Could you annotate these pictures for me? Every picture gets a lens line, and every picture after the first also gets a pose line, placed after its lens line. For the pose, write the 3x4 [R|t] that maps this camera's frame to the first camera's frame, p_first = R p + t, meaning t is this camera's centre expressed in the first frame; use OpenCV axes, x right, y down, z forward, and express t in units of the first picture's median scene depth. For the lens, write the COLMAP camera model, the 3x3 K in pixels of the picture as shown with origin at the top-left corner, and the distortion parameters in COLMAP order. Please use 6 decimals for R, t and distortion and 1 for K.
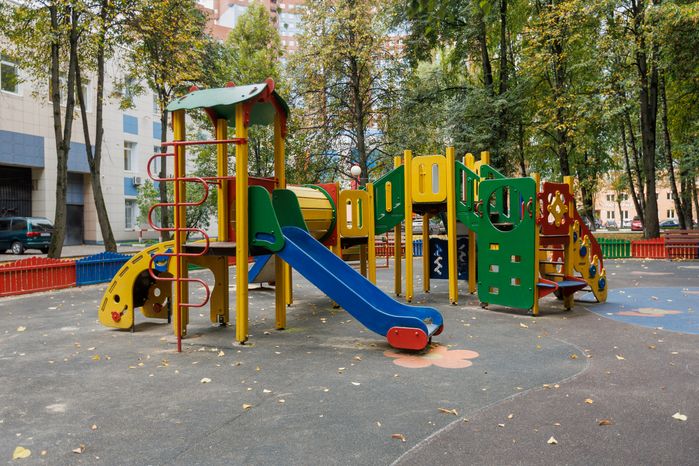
lens RADIAL K [[552.9, 0, 349.4], [0, 552.9, 230.5], [0, 0, 1]] dist [0.012217, 0.000458]
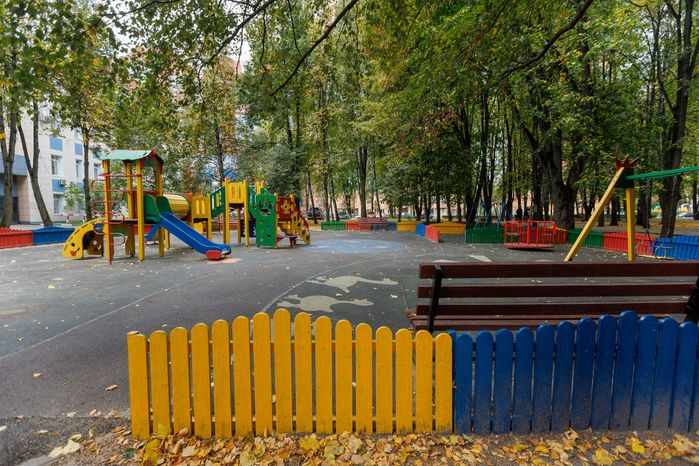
lens RADIAL K [[319.5, 0, 349.5], [0, 319.5, 235.3], [0, 0, 1]] dist [0.000178, 0.000530]
pose [[0.930996, -0.009703, 0.364900, 0.099382], [-0.009627, 0.998646, 0.051115, 0.010420], [-0.364902, -0.051100, 0.929642, -0.430671]]
